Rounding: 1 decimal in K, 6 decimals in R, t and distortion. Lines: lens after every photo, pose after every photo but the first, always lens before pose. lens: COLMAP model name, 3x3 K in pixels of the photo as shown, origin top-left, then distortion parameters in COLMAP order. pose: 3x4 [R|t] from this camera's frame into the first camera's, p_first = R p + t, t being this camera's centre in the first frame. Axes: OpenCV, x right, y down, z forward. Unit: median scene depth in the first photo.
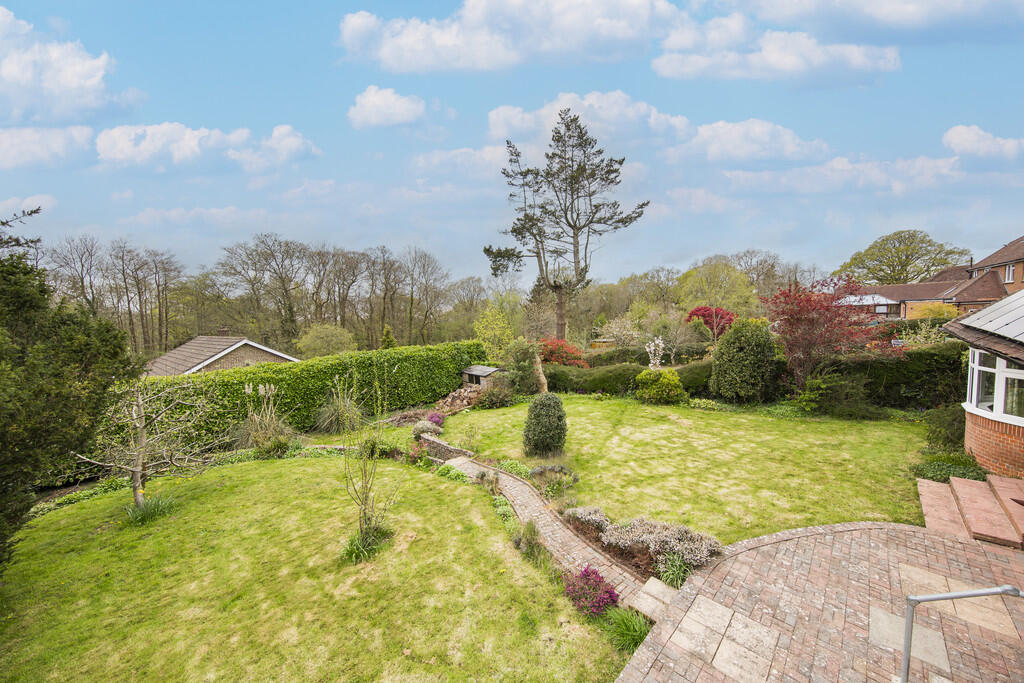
lens RADIAL K [[323.4, 0, 546.4], [0, 323.4, 341.9], [0, 0, 1]] dist [0.011156, -0.006455]
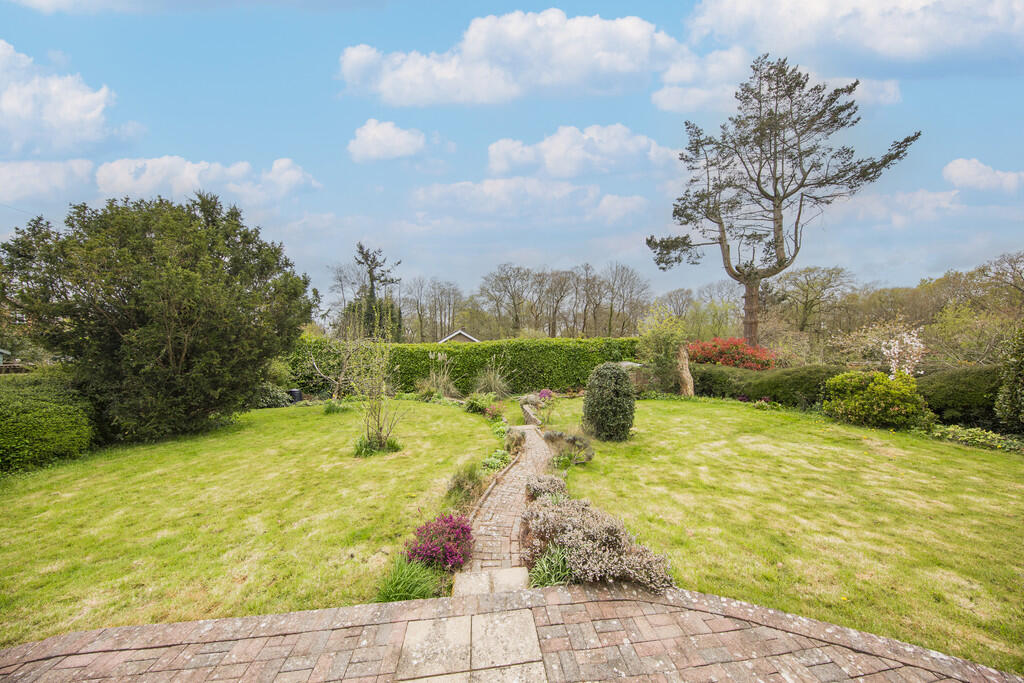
lens RADIAL K [[323.4, 0, 546.4], [0, 323.4, 341.9], [0, 0, 1]] dist [0.011156, -0.006455]
pose [[0.804671, 0.021836, -0.593320, 0.237419], [-0.053228, 0.997953, -0.035461, 0.093967], [0.591330, 0.060116, 0.804186, 0.152404]]
